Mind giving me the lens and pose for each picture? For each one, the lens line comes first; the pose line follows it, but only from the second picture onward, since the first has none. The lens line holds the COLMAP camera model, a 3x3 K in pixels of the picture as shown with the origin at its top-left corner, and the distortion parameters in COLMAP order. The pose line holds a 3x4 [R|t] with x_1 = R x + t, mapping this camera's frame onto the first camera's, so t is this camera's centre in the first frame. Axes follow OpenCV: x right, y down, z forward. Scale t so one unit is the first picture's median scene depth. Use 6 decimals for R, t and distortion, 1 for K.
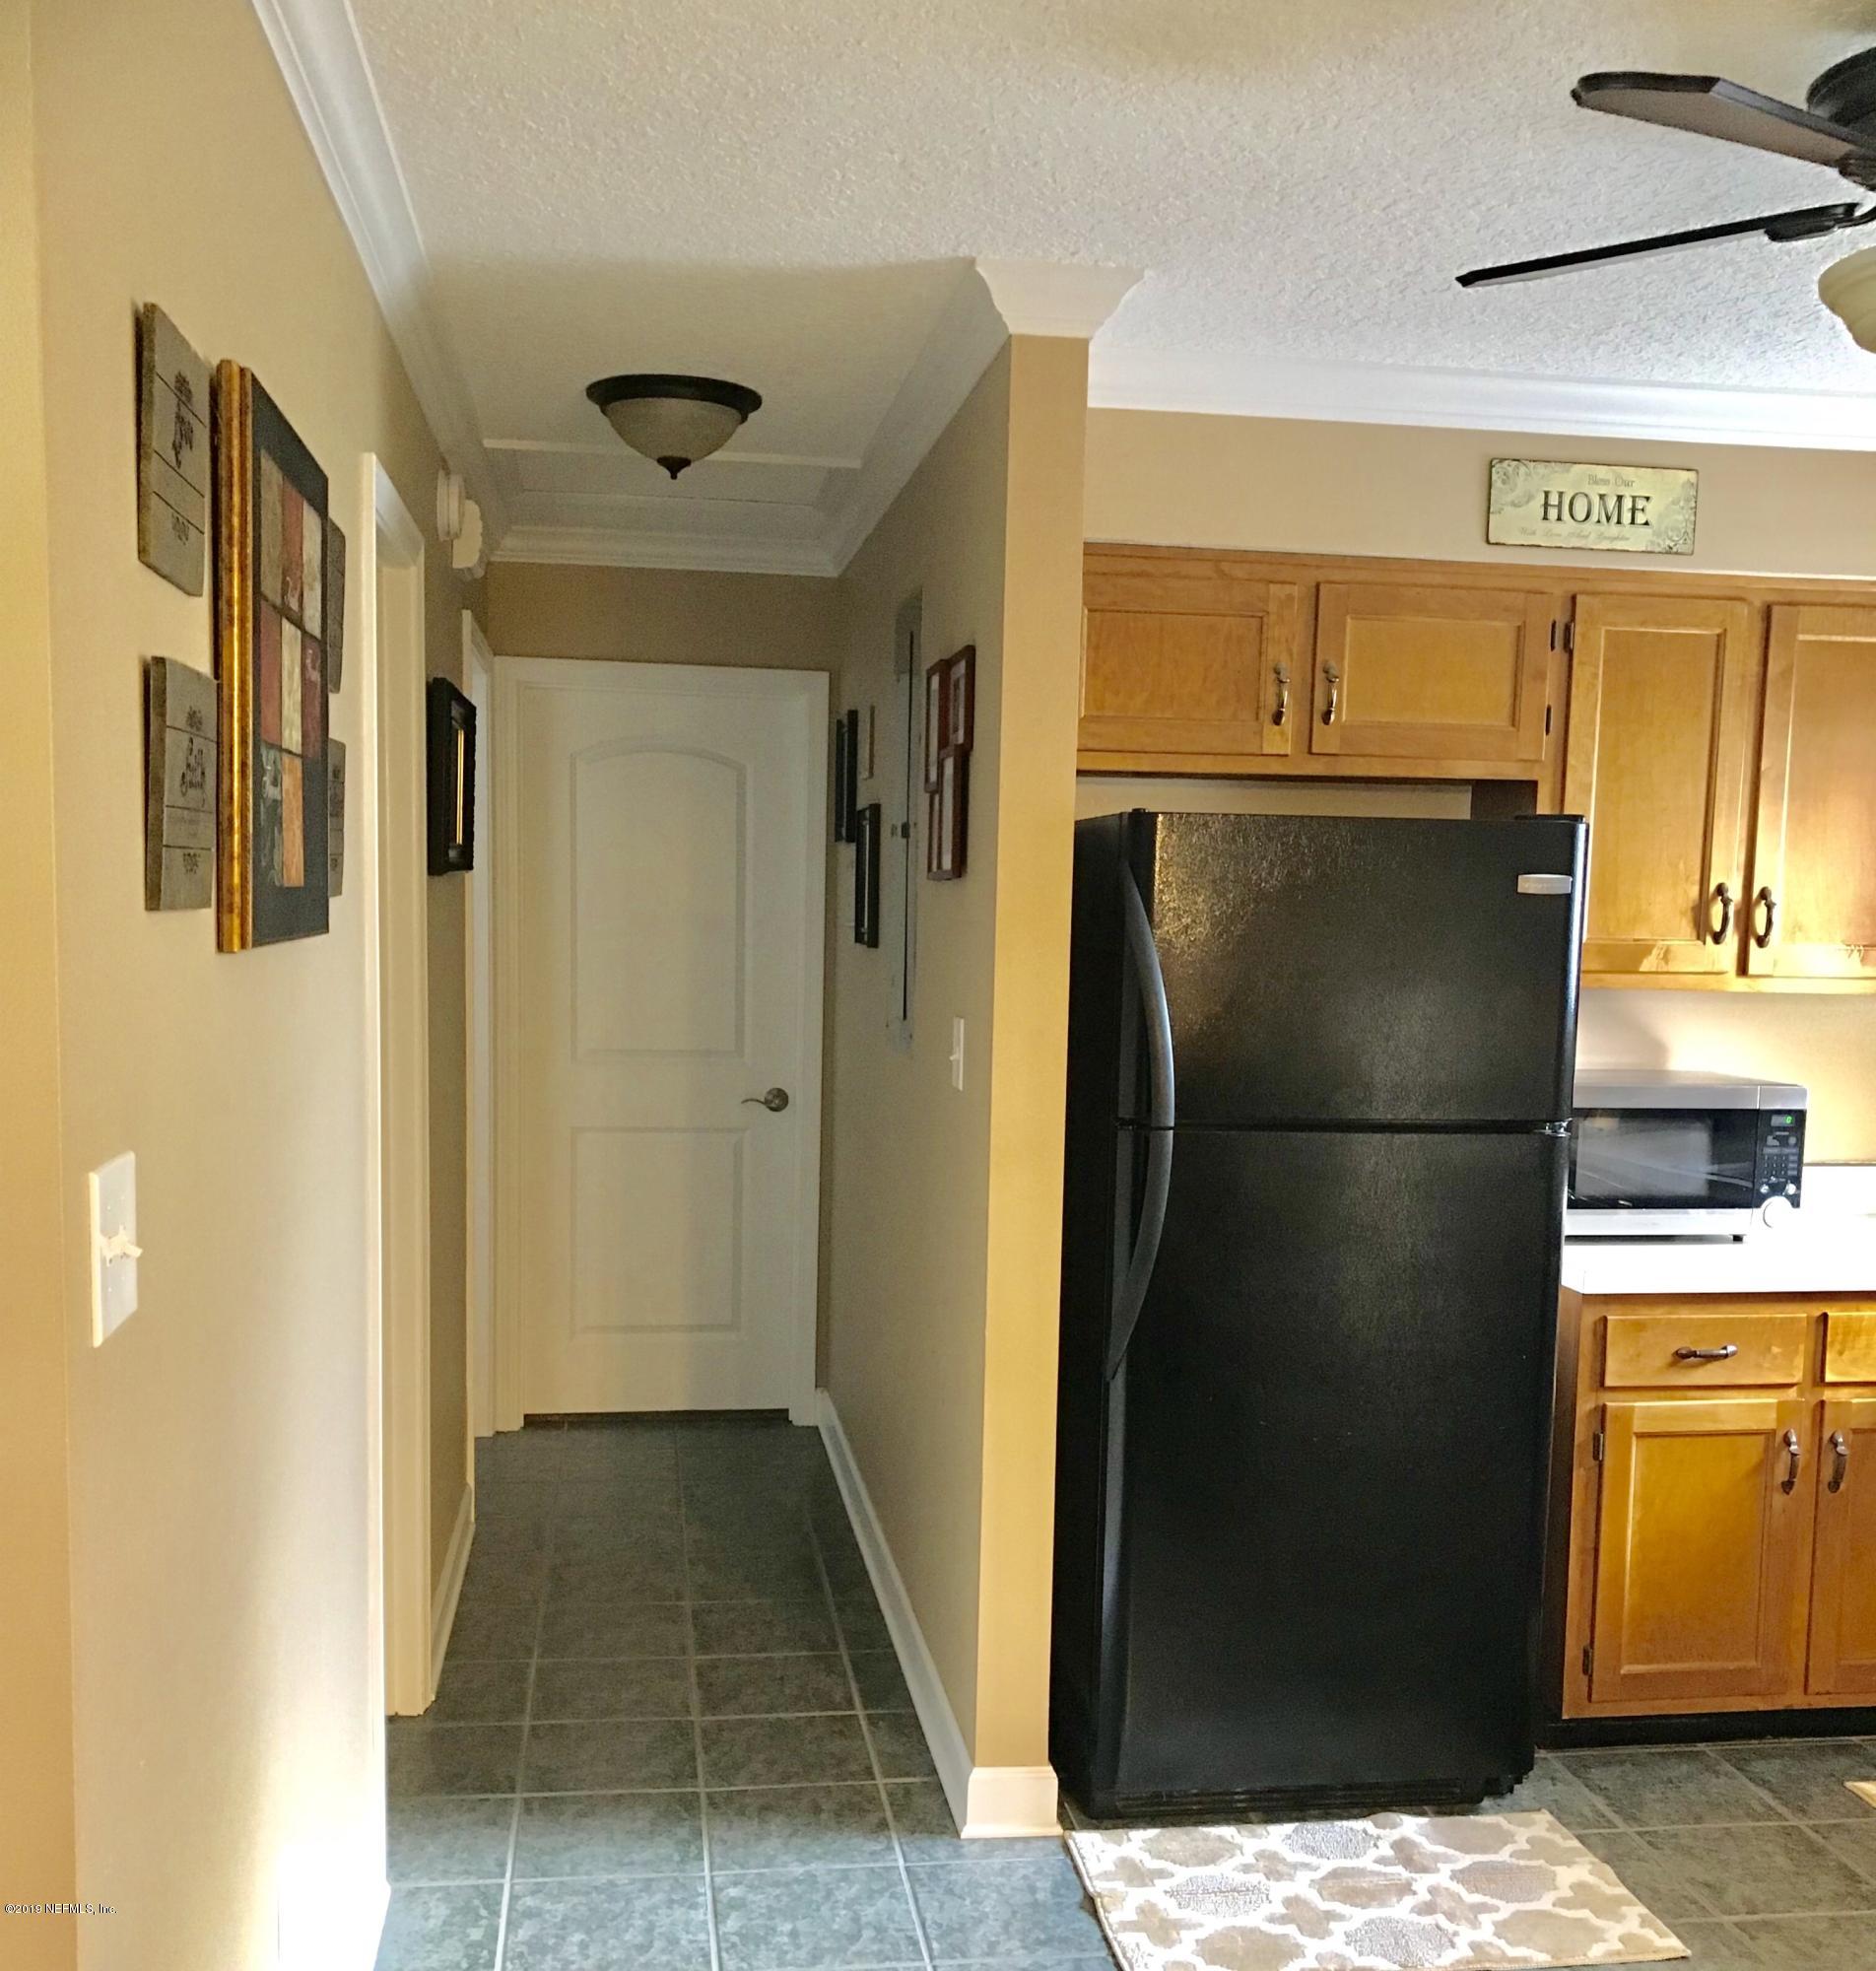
lens RADIAL K [[2020.9, 0, 928.9], [0, 2020.9, 1159.2], [0, 0, 1]] dist [-0.019796, 0.000000]
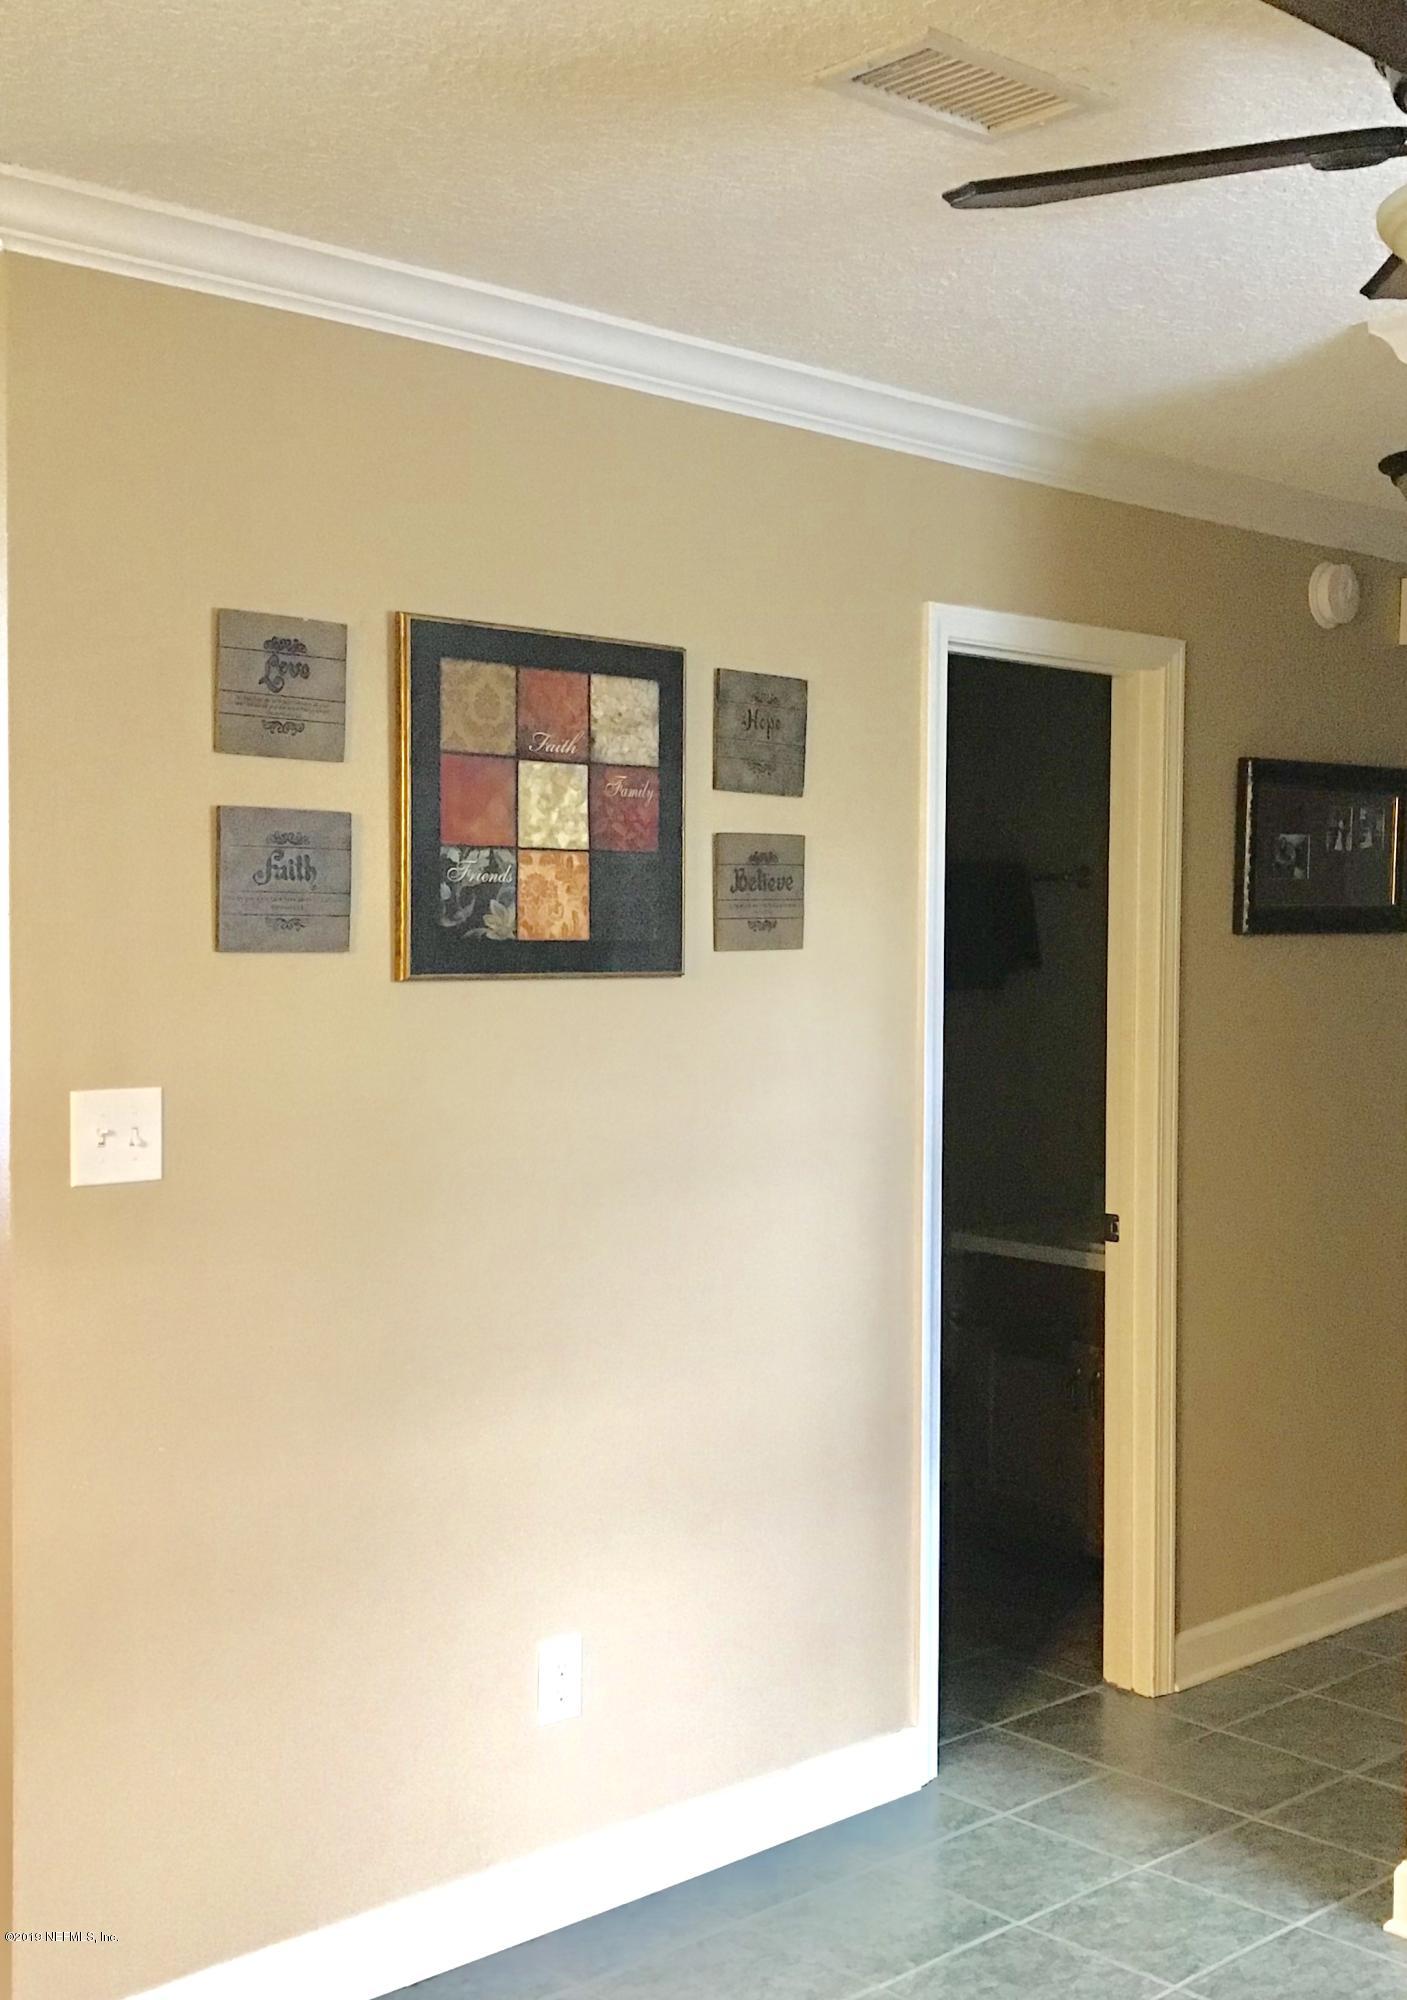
lens RADIAL K [[2183.4, 0, 704.3], [0, 2183.4, 998.5], [0, 0, 1]] dist [-0.099003, 0.000000]
pose [[0.553752, 0.001802, -0.832680, 0.801913], [-0.093749, 0.993774, -0.060195, -0.007178], [0.827388, 0.111396, 0.550473, 0.173741]]
